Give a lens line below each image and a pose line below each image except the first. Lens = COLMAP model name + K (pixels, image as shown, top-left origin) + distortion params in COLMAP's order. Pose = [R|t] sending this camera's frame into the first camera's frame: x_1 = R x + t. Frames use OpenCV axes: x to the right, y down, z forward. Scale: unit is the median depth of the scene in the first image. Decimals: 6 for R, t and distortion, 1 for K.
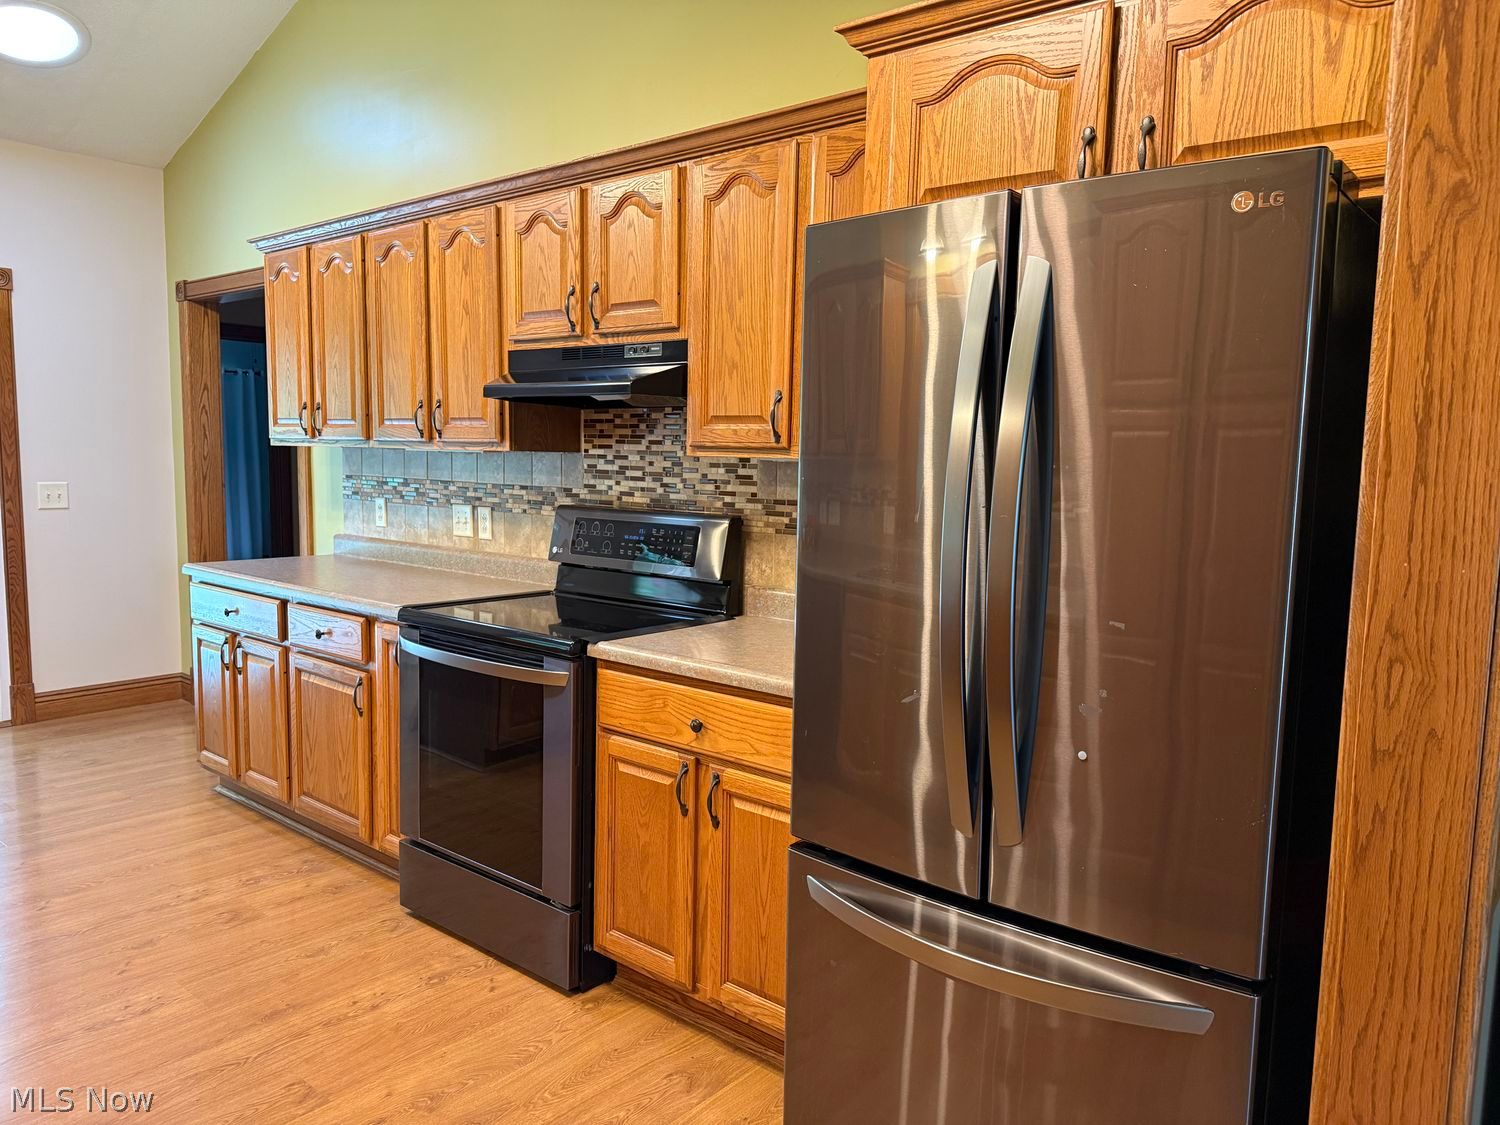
lens RADIAL K [[1056.3, 0, 760.1], [0, 1056.3, 566.5], [0, 0, 1]] dist [0.073447, -0.107322]
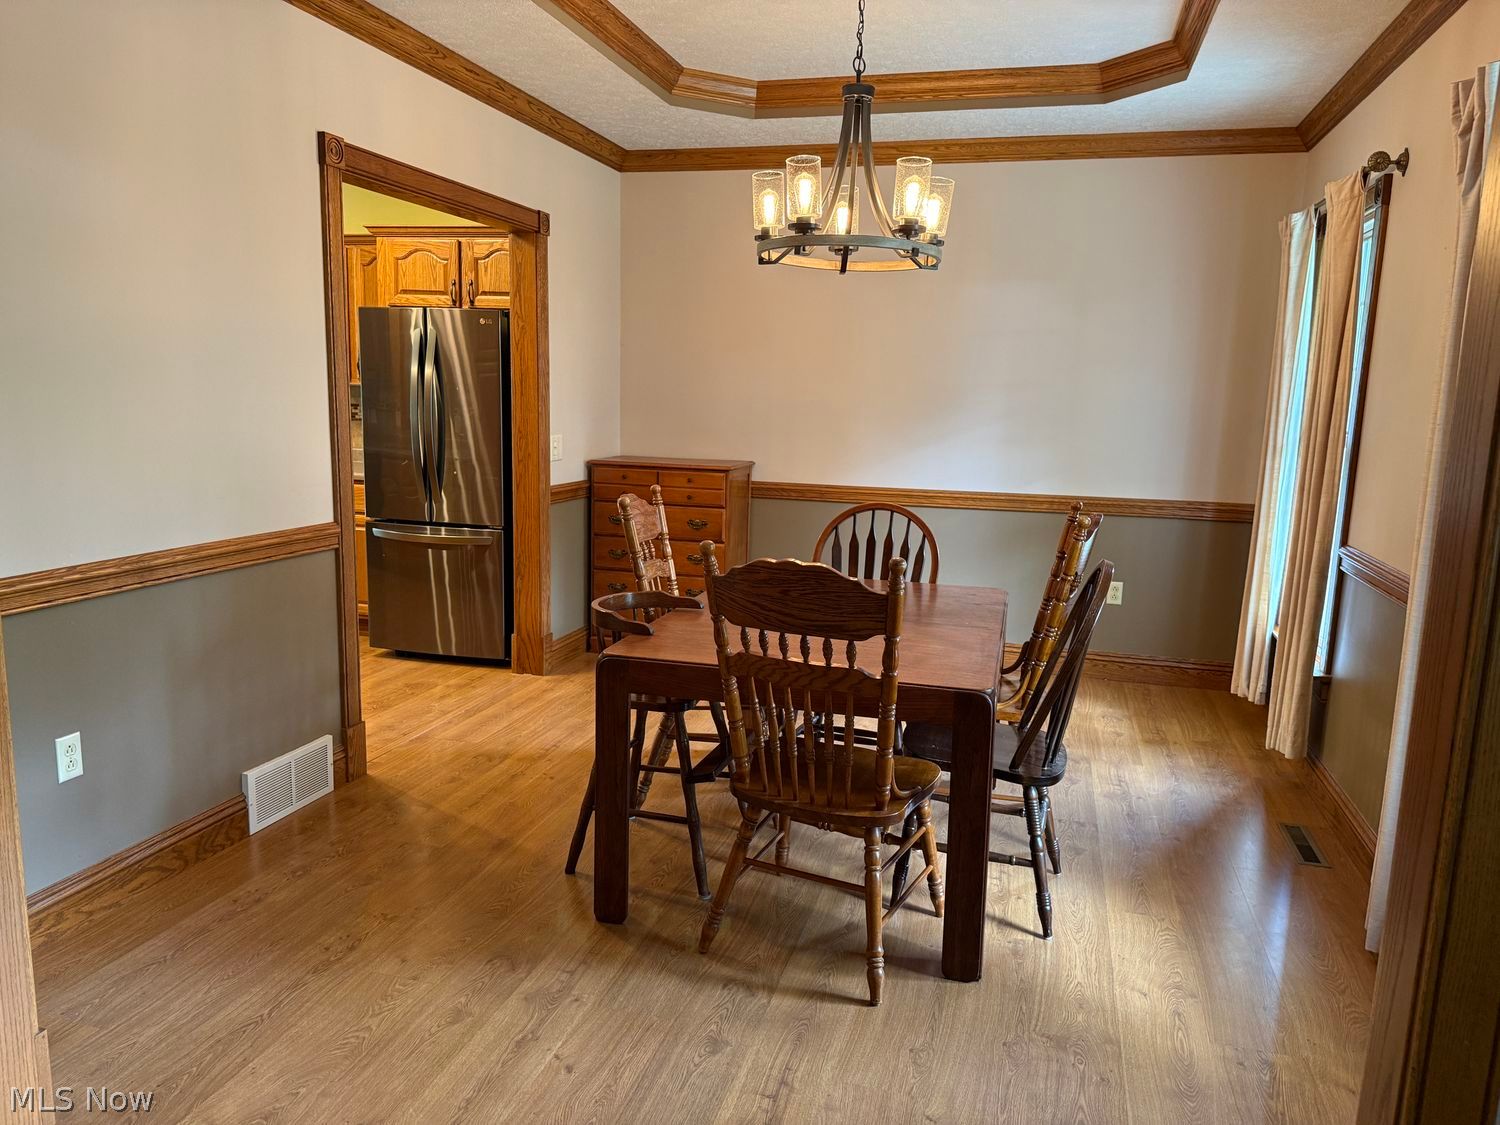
lens RADIAL K [[1056.3, 0, 748.2], [0, 1056.3, 561.5], [0, 0, 1]] dist [0.073447, -0.107322]
pose [[0.918217, -0.075813, 0.388755, -0.171171], [0.041750, 0.994569, 0.095342, 0.145587], [-0.393872, -0.071314, 0.916395, -2.229934]]
